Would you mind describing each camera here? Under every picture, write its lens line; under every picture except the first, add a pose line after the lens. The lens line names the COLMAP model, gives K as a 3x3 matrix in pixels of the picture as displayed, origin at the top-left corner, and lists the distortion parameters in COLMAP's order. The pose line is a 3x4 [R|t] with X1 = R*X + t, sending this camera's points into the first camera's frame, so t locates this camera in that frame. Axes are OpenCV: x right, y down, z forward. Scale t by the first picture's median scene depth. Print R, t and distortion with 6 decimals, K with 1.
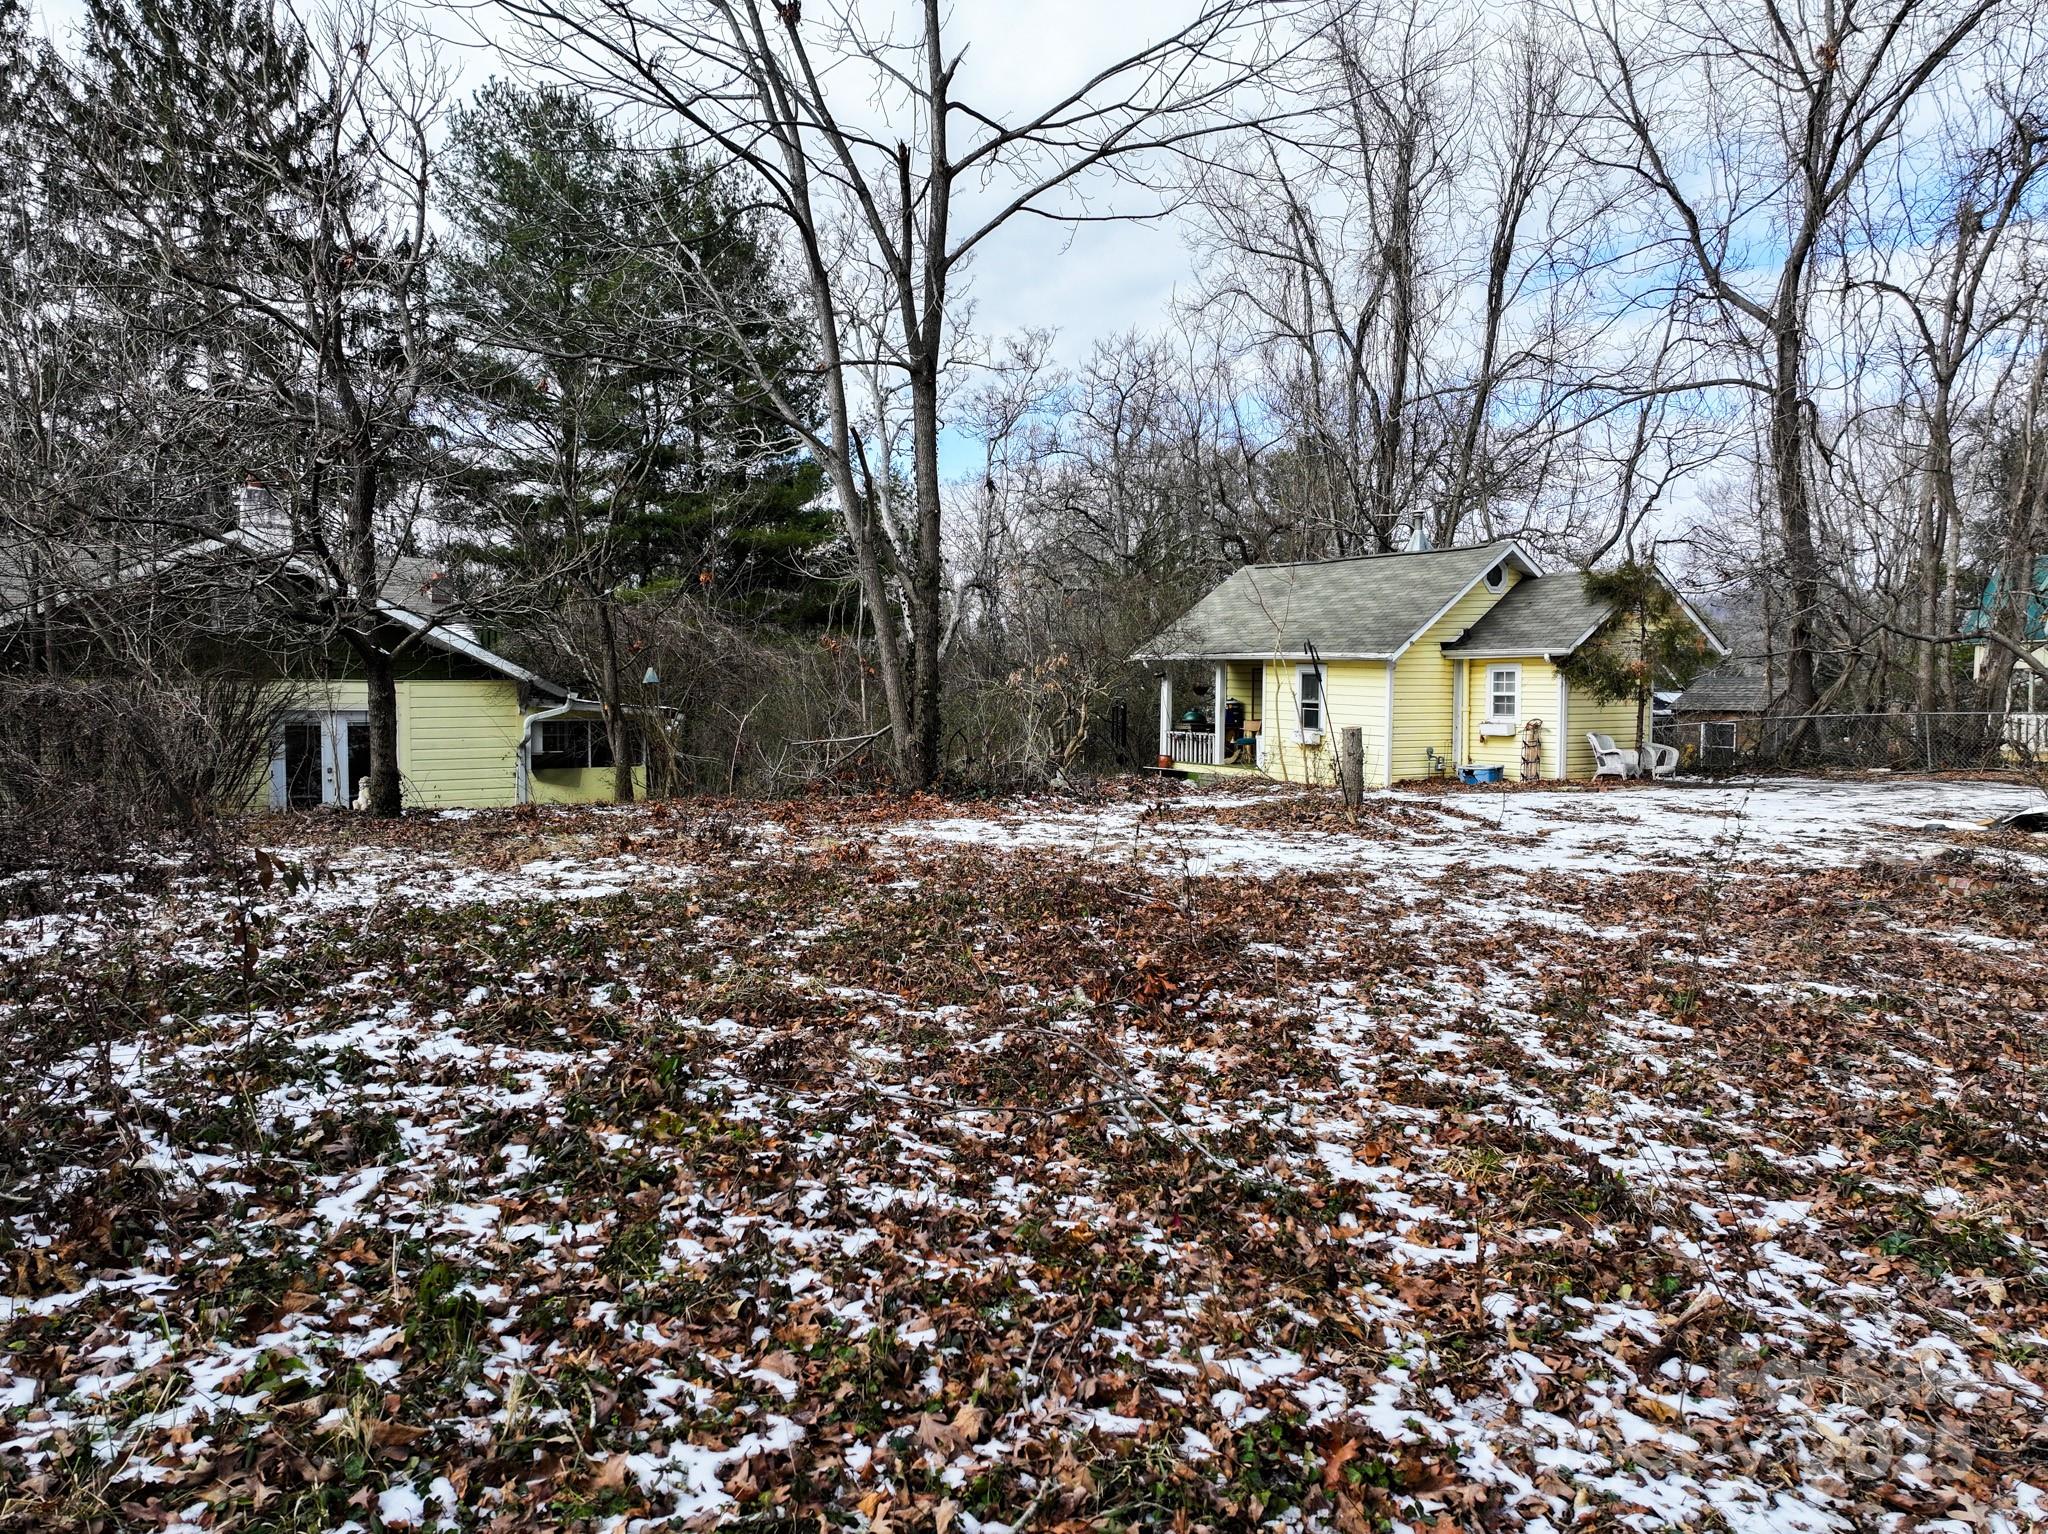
lens RADIAL K [[1442.4, 0, 1031.3], [0, 1442.4, 764.8], [0, 0, 1]] dist [0.004752, 0.010712]
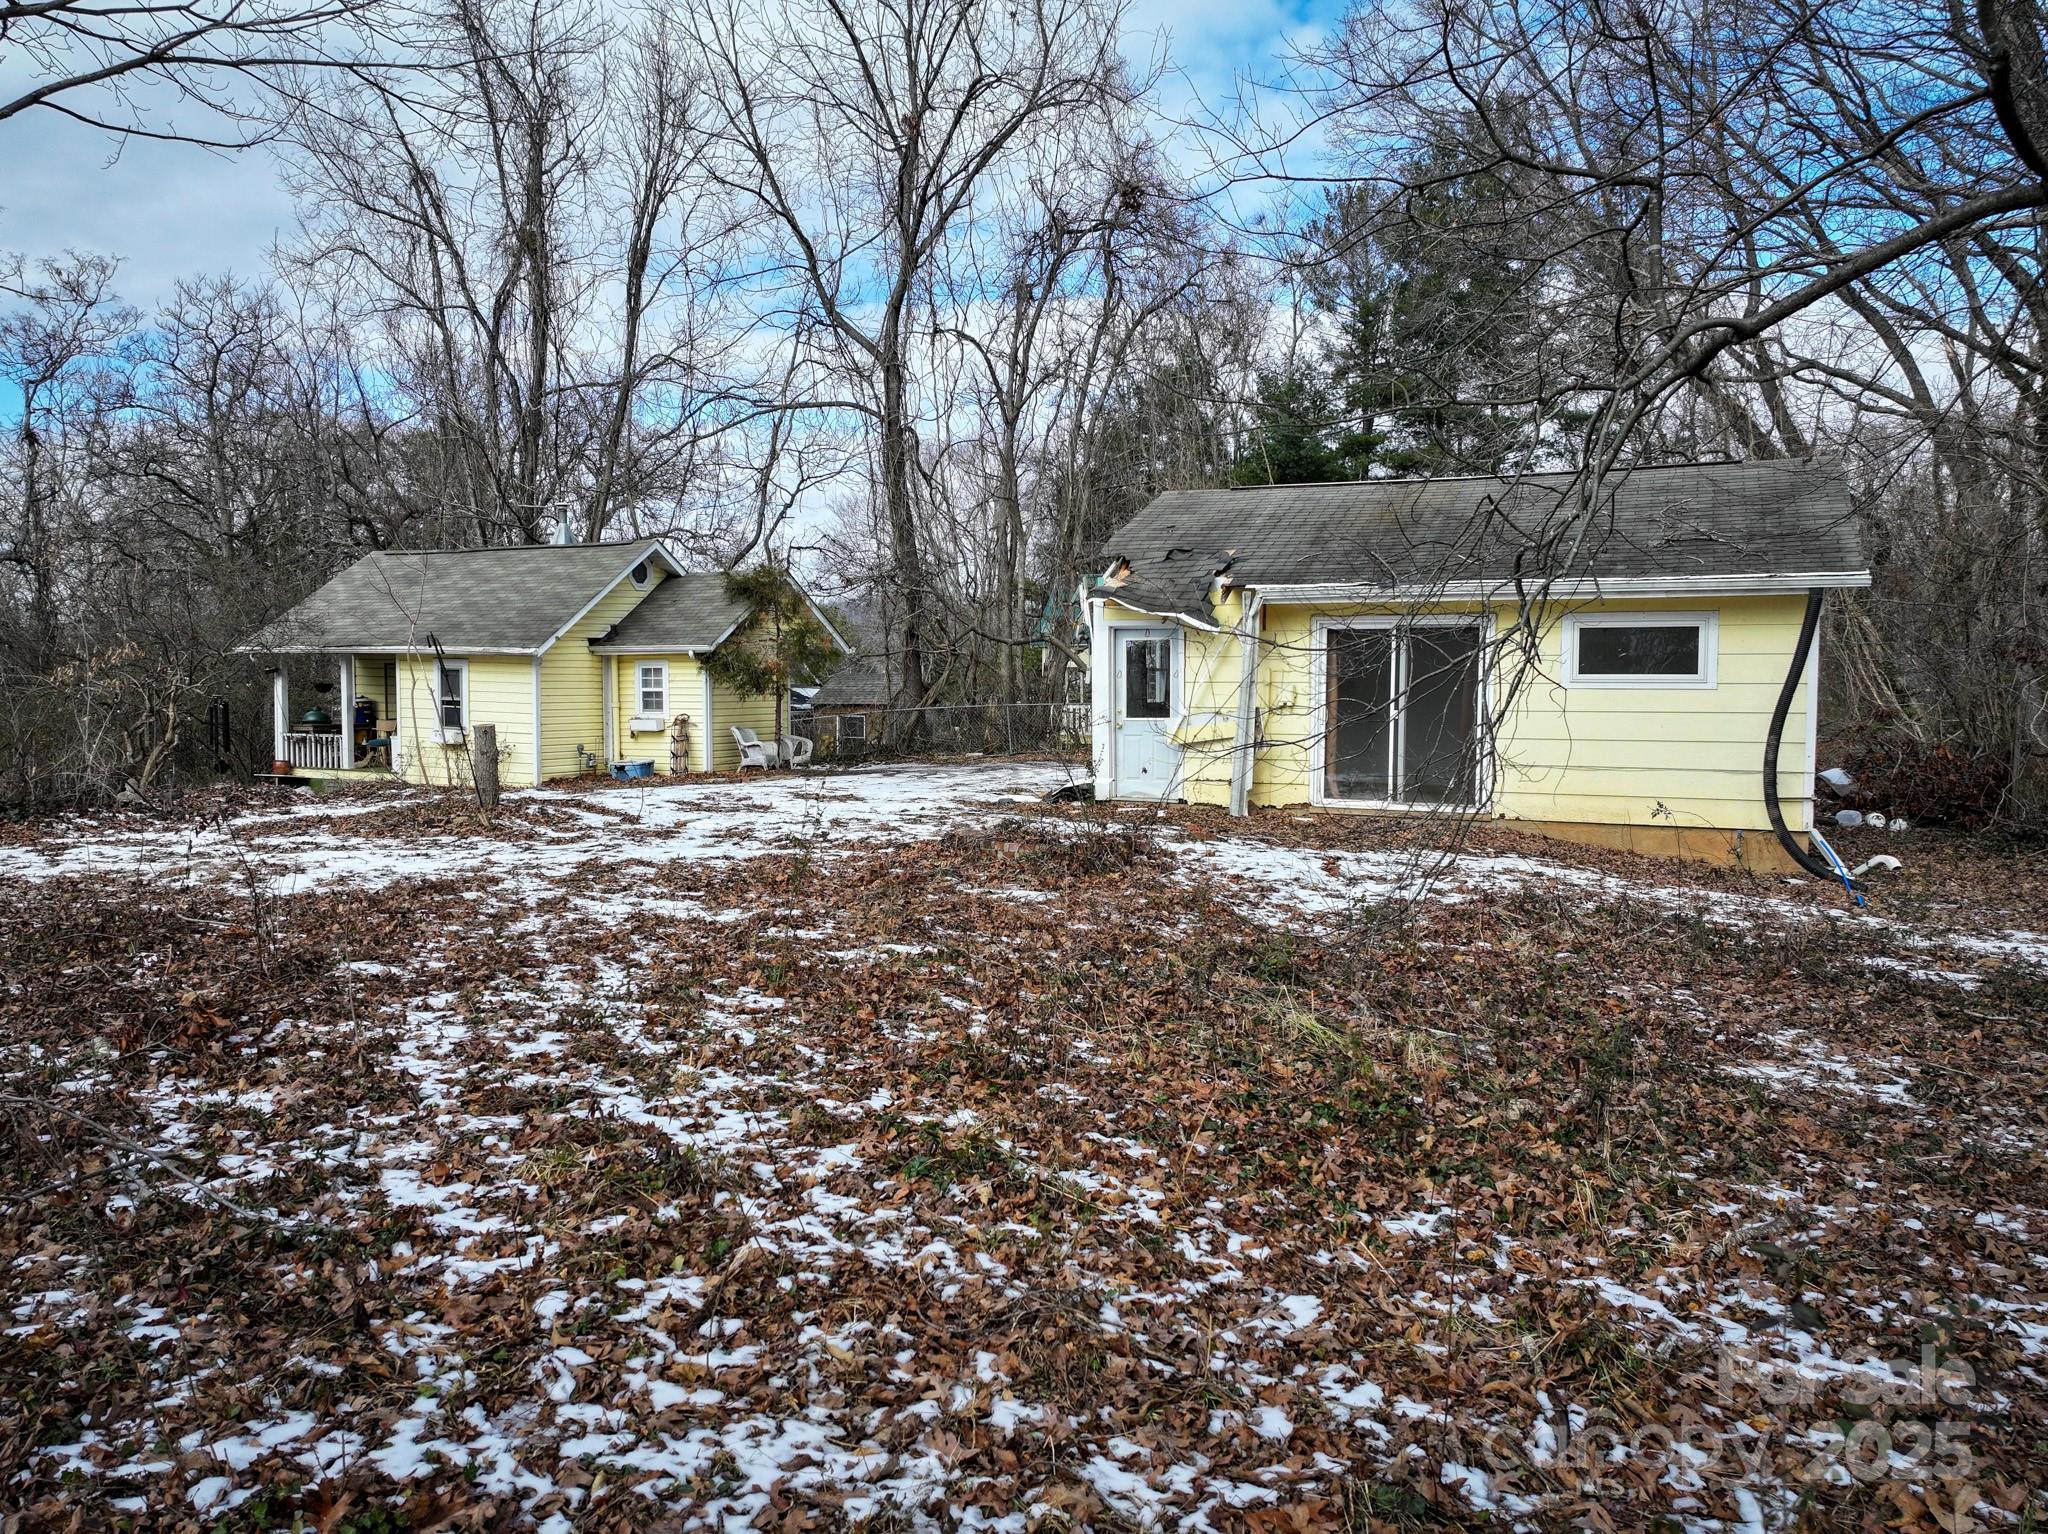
lens RADIAL K [[1442.4, 0, 1037.6], [0, 1442.4, 765.5], [0, 0, 1]] dist [0.004752, 0.010712]
pose [[0.845077, -0.032181, 0.533675, 0.018374], [0.030860, 0.999459, 0.011402, 0.001128], [-0.533753, 0.006834, 0.845613, -0.002682]]
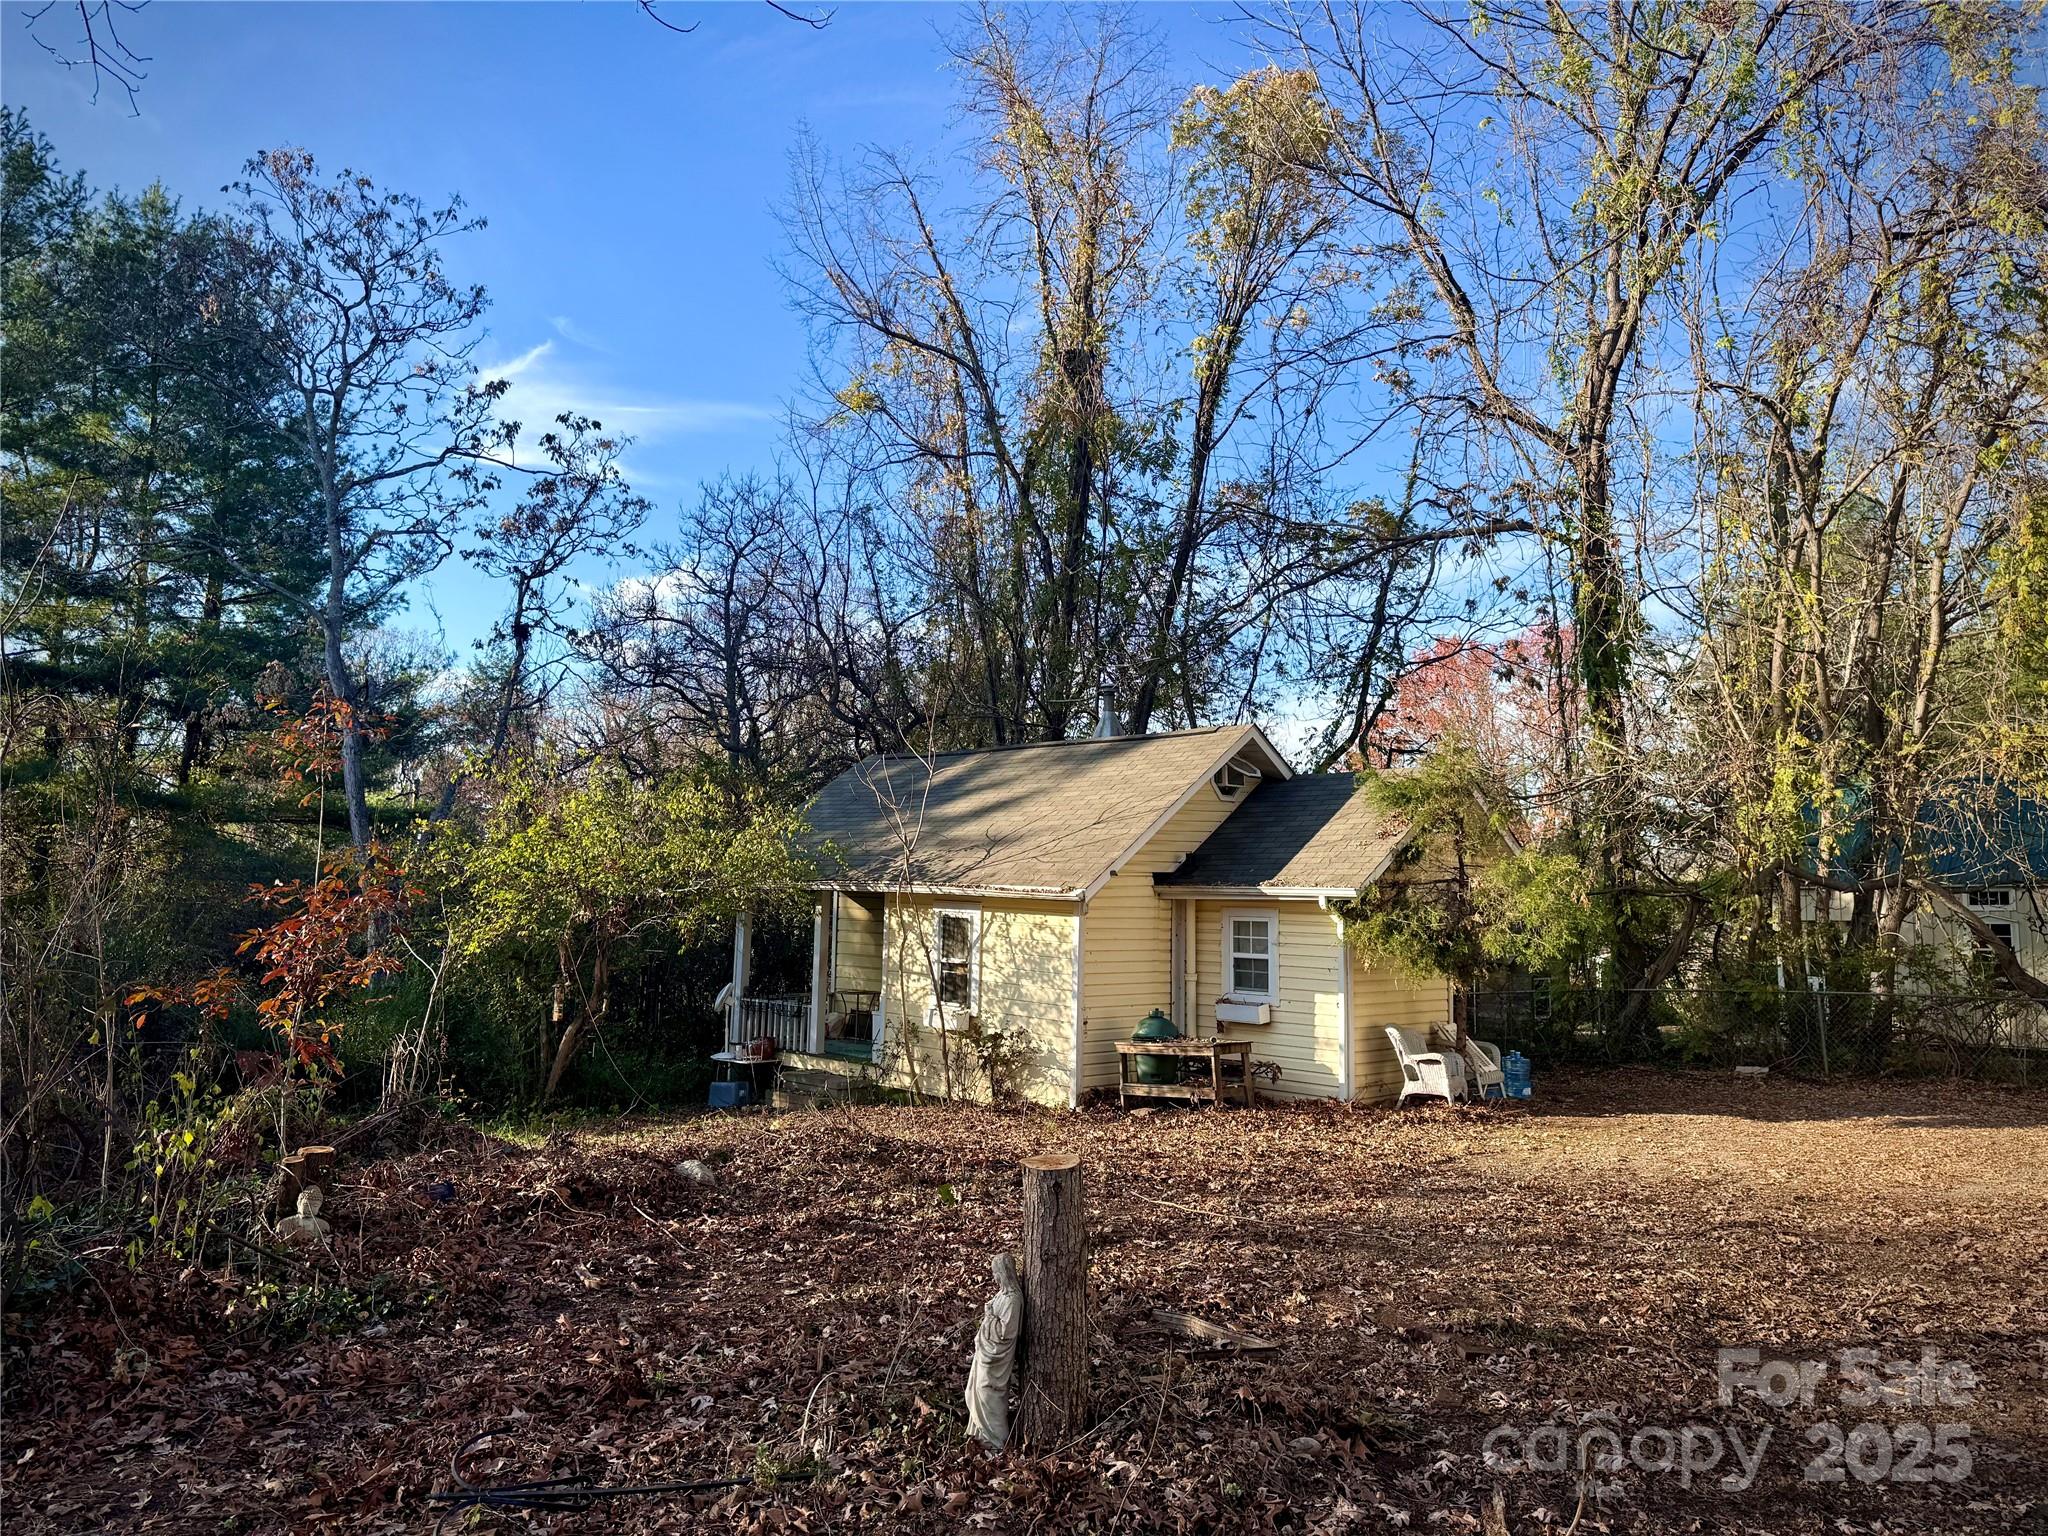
lens RADIAL K [[1434.4, 0, 1021.6], [0, 1434.4, 769.4], [0, 0, 1]] dist [-0.000375, -0.000171]
pose [[0.974833, 0.037211, 0.219810, 0.119089], [-0.003849, 0.988634, -0.150294, -0.048194], [-0.222904, 0.145666, 0.963896, 0.549626]]
